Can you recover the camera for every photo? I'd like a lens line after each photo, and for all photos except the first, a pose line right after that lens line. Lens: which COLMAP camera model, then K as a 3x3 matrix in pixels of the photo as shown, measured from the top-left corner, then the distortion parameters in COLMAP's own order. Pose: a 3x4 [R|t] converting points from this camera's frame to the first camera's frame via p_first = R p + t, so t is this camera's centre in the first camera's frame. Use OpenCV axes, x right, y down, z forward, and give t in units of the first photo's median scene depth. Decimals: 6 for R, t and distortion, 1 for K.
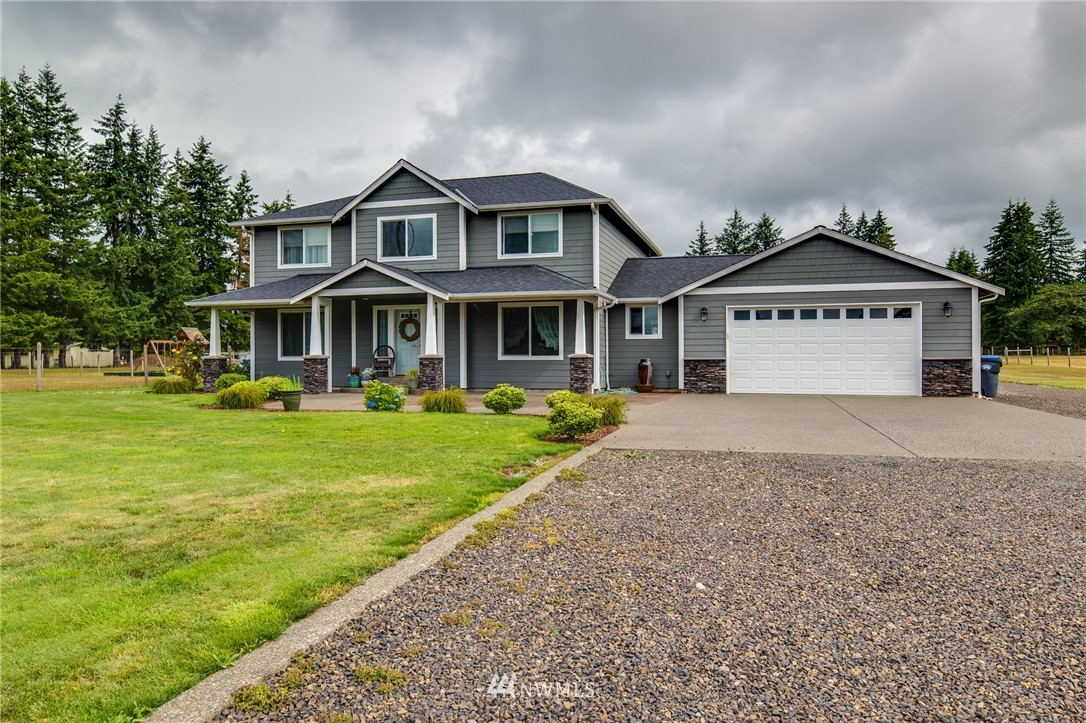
lens RADIAL K [[716.9, 0, 543.7], [0, 716.9, 352.6], [0, 0, 1]] dist [-0.000702, -0.006537]
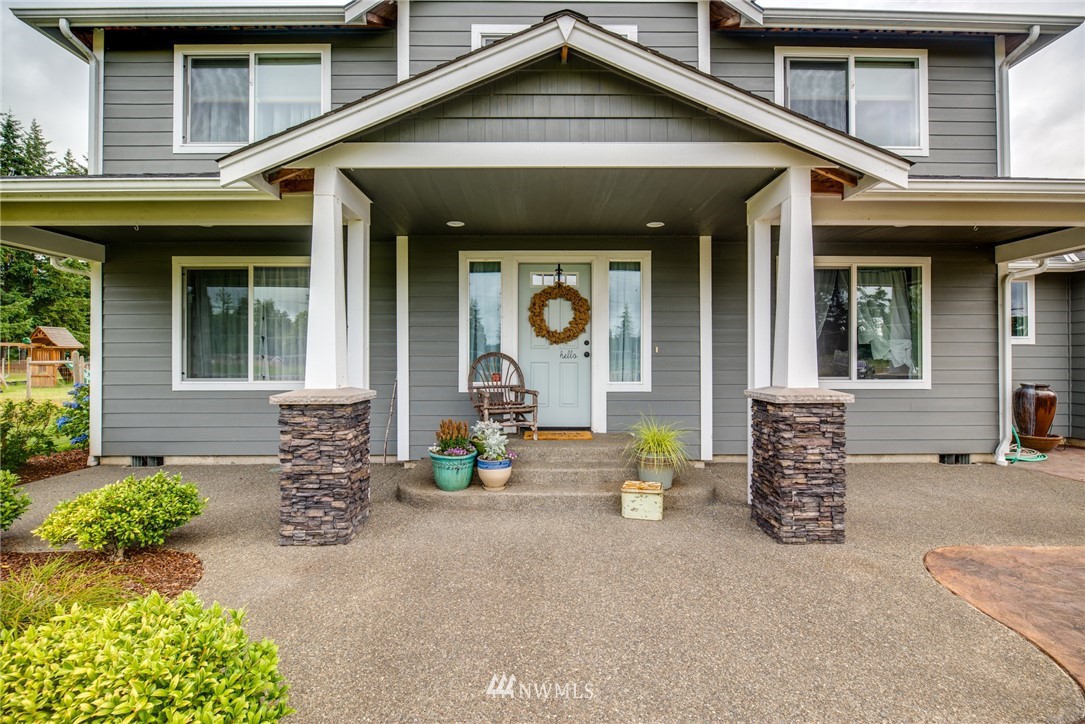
lens RADIAL K [[471.3, 0, 545.1], [0, 471.3, 358.8], [0, 0, 1]] dist [-0.013181, -0.000148]
pose [[0.955753, 0.004079, 0.294140, -0.085849], [-0.005081, 0.999984, 0.002640, -0.002482], [-0.294125, -0.004018, 0.955759, 0.237737]]
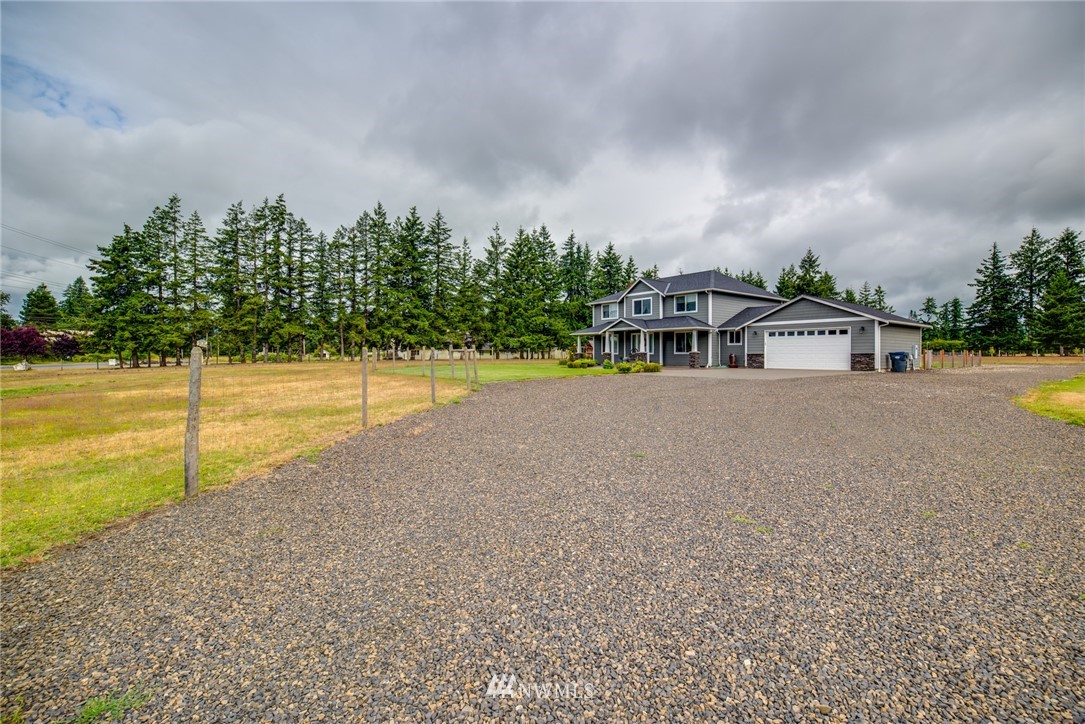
lens RADIAL K [[471.3, 0, 545.1], [0, 471.3, 358.8], [0, 0, 1]] dist [-0.013181, -0.000148]
pose [[0.810967, 0.005913, -0.585063, 0.170012], [0.002019, 0.999915, 0.012906, 0.001496], [0.585089, -0.011648, 0.810886, -0.191808]]
